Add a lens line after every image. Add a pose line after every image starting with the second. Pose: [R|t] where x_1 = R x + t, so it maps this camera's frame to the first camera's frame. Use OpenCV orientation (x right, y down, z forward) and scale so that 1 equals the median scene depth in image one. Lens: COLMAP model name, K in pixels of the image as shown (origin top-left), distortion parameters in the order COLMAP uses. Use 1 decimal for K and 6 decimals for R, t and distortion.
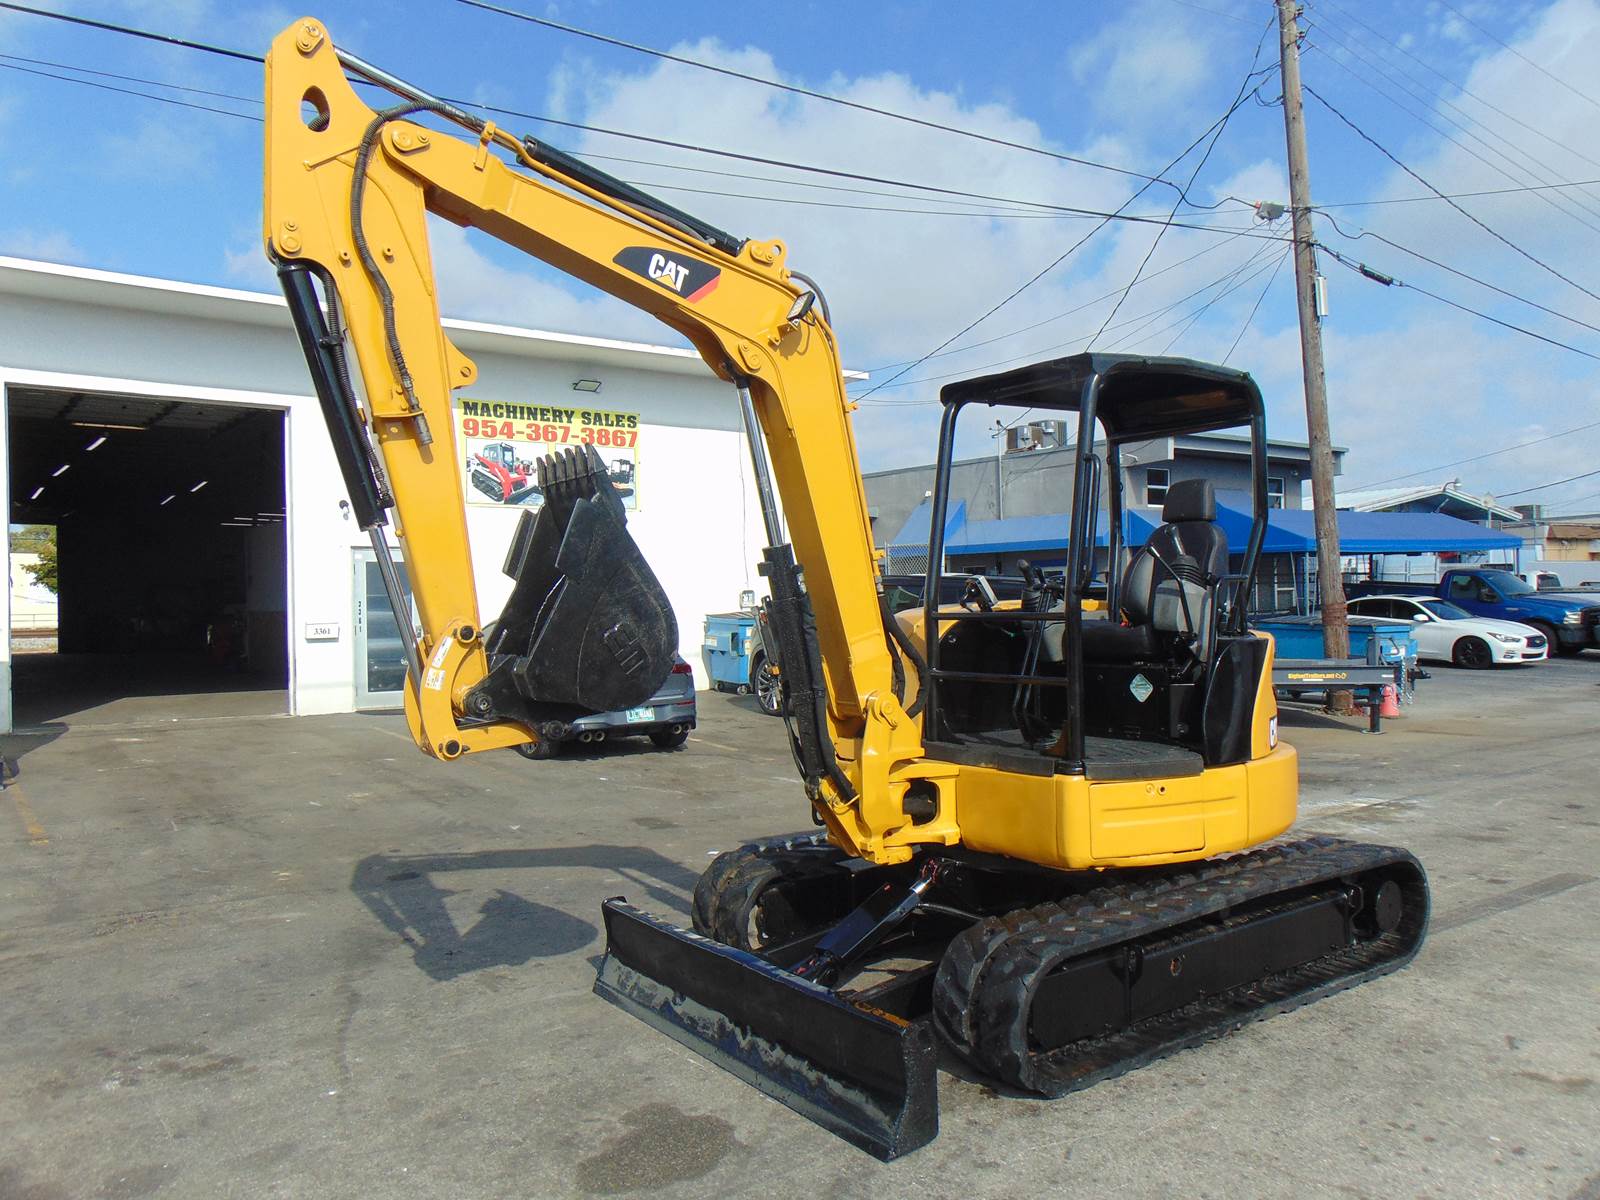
lens RADIAL K [[1192.2, 0, 806.9], [0, 1192.2, 601.9], [0, 0, 1]] dist [-0.008329, 0.040508]
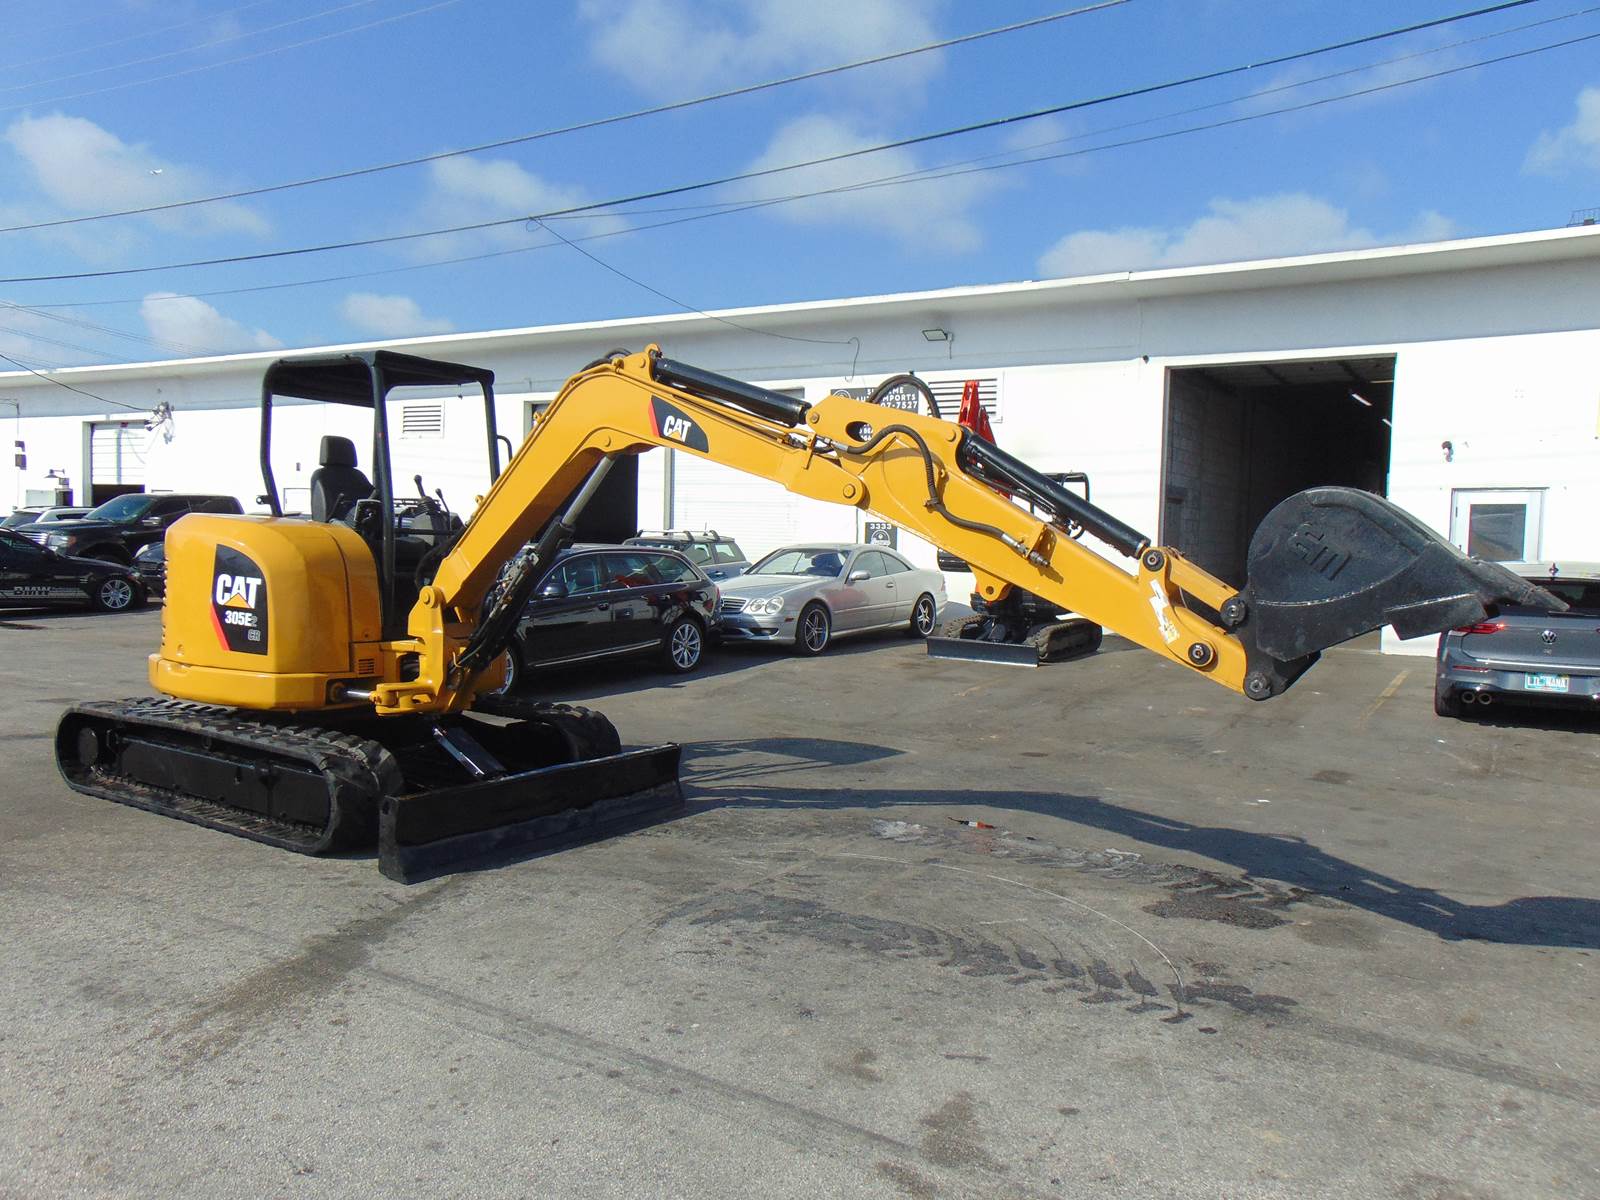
lens RADIAL K [[1214.5, 0, 804.4], [0, 1214.5, 604.9], [0, 0, 1]] dist [-0.038188, 0.084415]
pose [[0.337951, 0.074327, -0.938224, 0.941927], [-0.030500, 0.997218, 0.068014, -0.007929], [0.940669, 0.005630, 0.339278, 0.418550]]
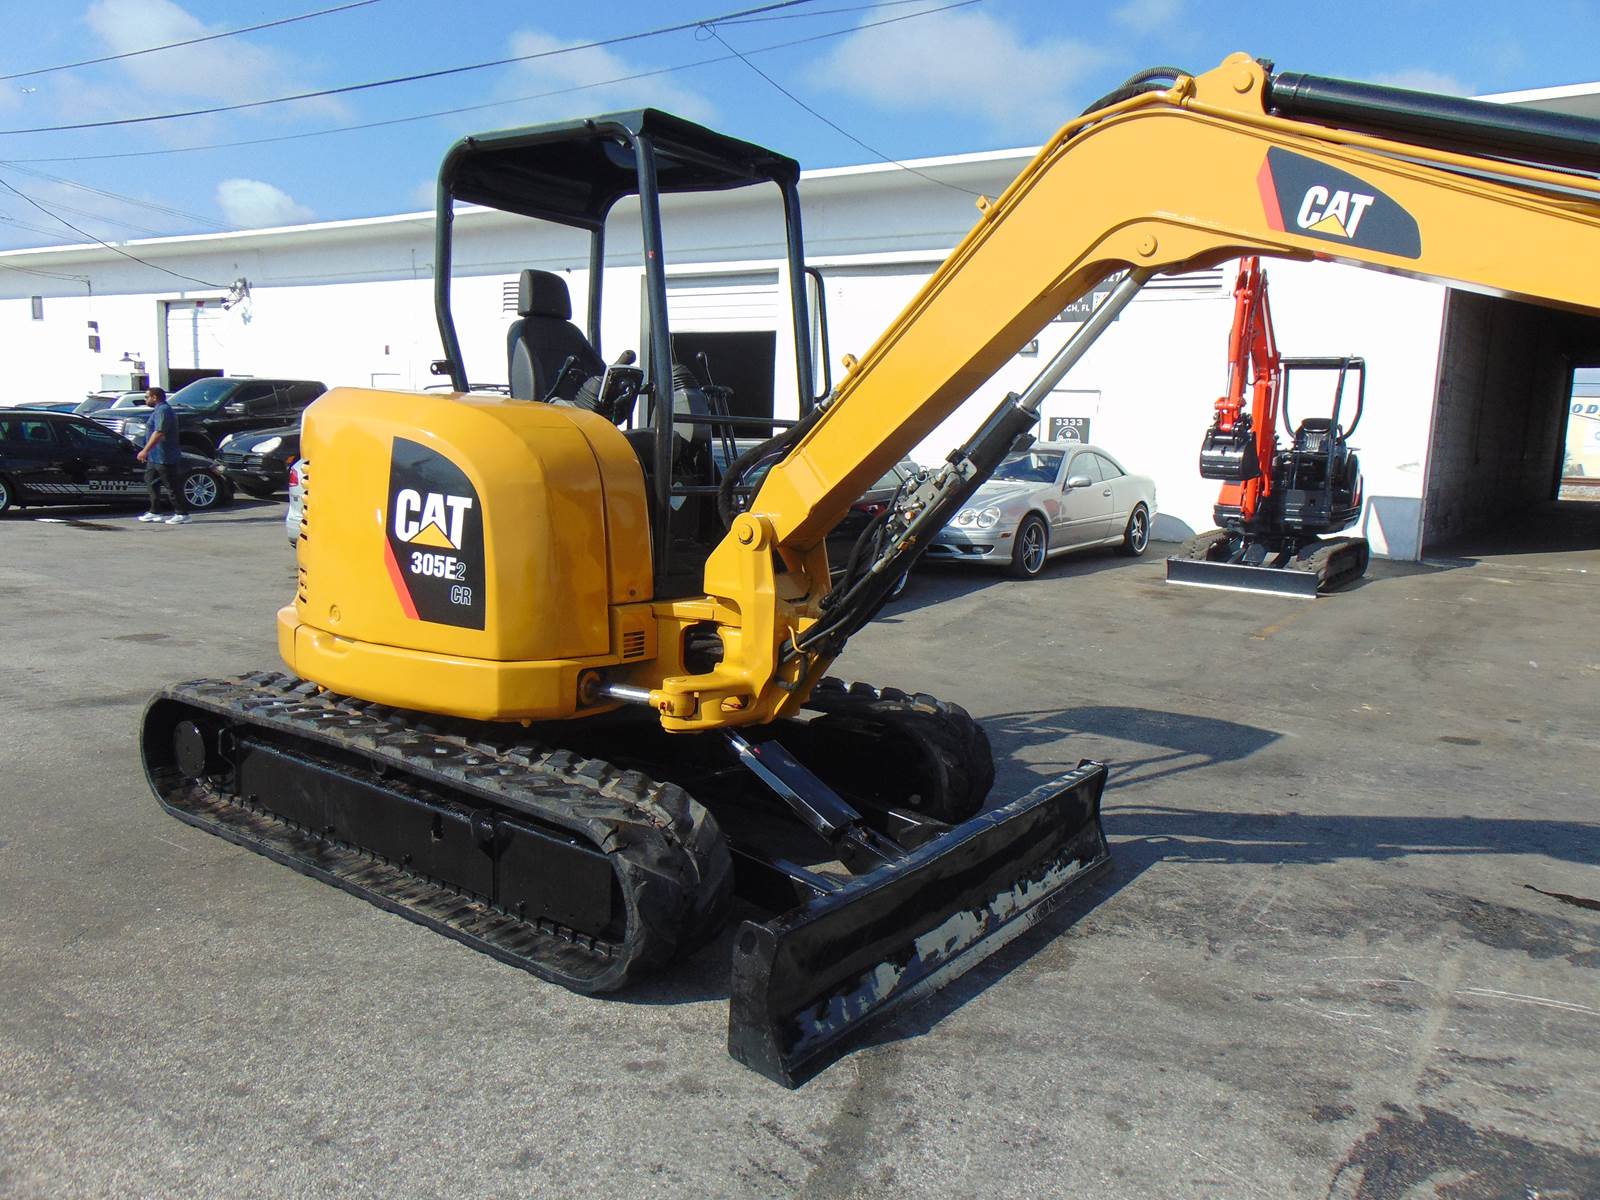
lens RADIAL K [[1209.0, 0, 796.7], [0, 1209.0, 604.5], [0, 0, 1]] dist [-0.043604, 0.105758]
pose [[0.286032, 0.160045, -0.944760, 0.448096], [-0.040070, 0.987088, 0.155084, 0.006599], [0.957382, -0.006503, 0.288752, 0.316505]]
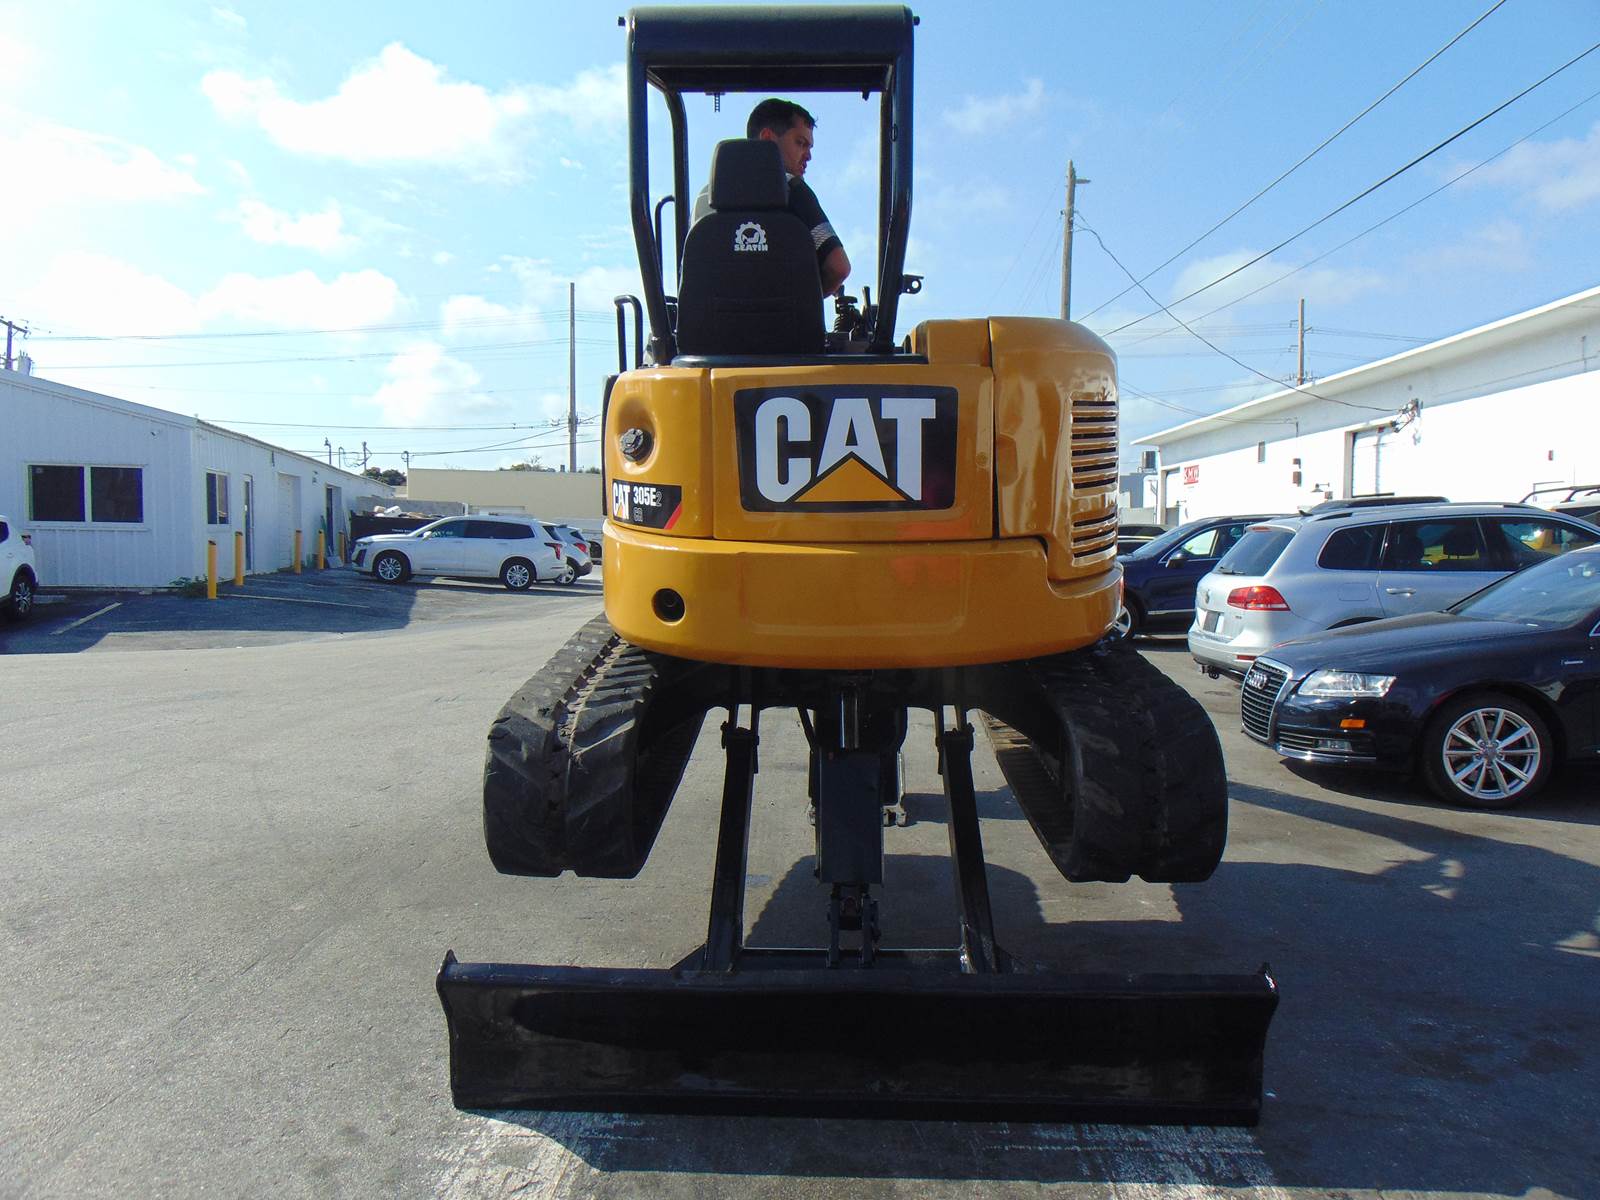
lens RADIAL K [[1194.4, 0, 800.9], [0, 1194.4, 598.9], [0, 0, 1]] dist [0.017637, 0.001945]
pose [[-0.651435, 0.052876, -0.756860, 0.241484], [0.013407, 0.998215, 0.058198, 0.028835], [0.758586, 0.027766, -0.650981, 0.821701]]
